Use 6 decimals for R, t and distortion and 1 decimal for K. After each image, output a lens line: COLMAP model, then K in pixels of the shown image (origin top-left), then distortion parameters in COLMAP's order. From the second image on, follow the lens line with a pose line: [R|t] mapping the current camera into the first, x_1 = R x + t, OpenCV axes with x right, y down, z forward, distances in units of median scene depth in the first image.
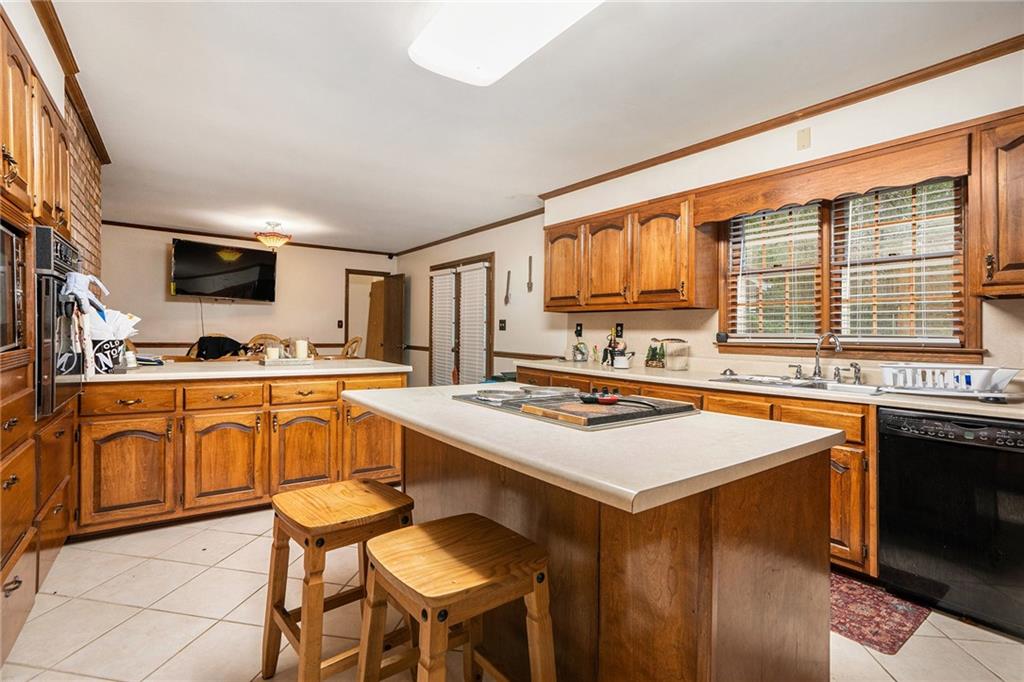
lens RADIAL K [[474.3, 0, 512.0], [0, 474.3, 341.0], [0, 0, 1]] dist [-0.049843, 0.000334]
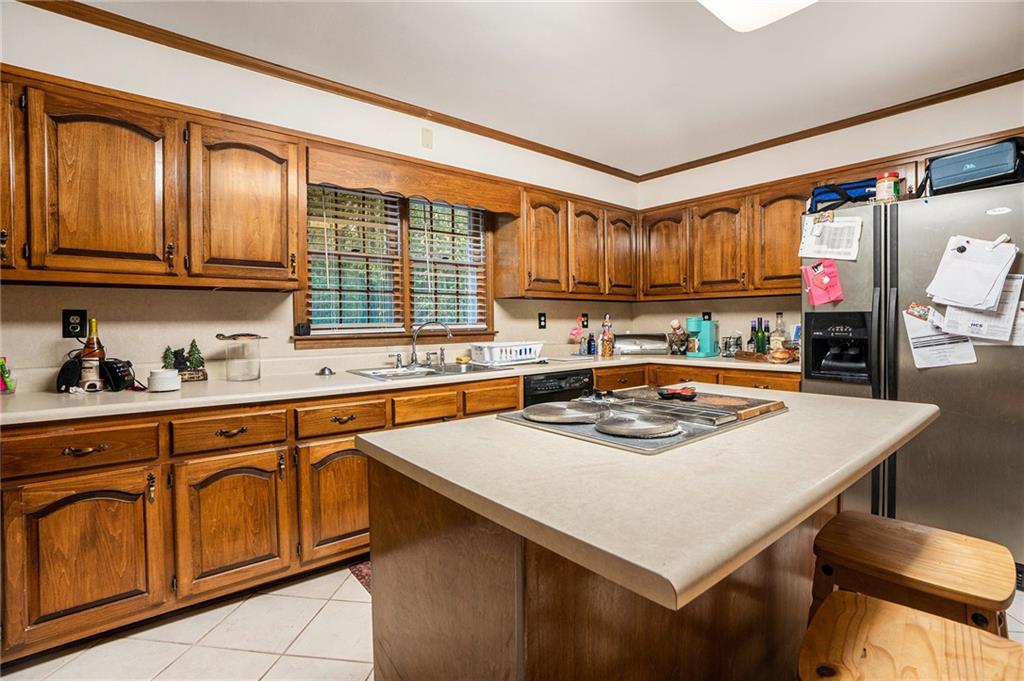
lens RADIAL K [[474.3, 0, 512.0], [0, 474.3, 340.5], [0, 0, 1]] dist [-0.049843, 0.000334]
pose [[-0.064649, -0.048538, 0.996727, -0.424910], [0.026970, 0.998367, 0.050367, -0.022470], [-0.997544, 0.030138, -0.063235, 0.797050]]
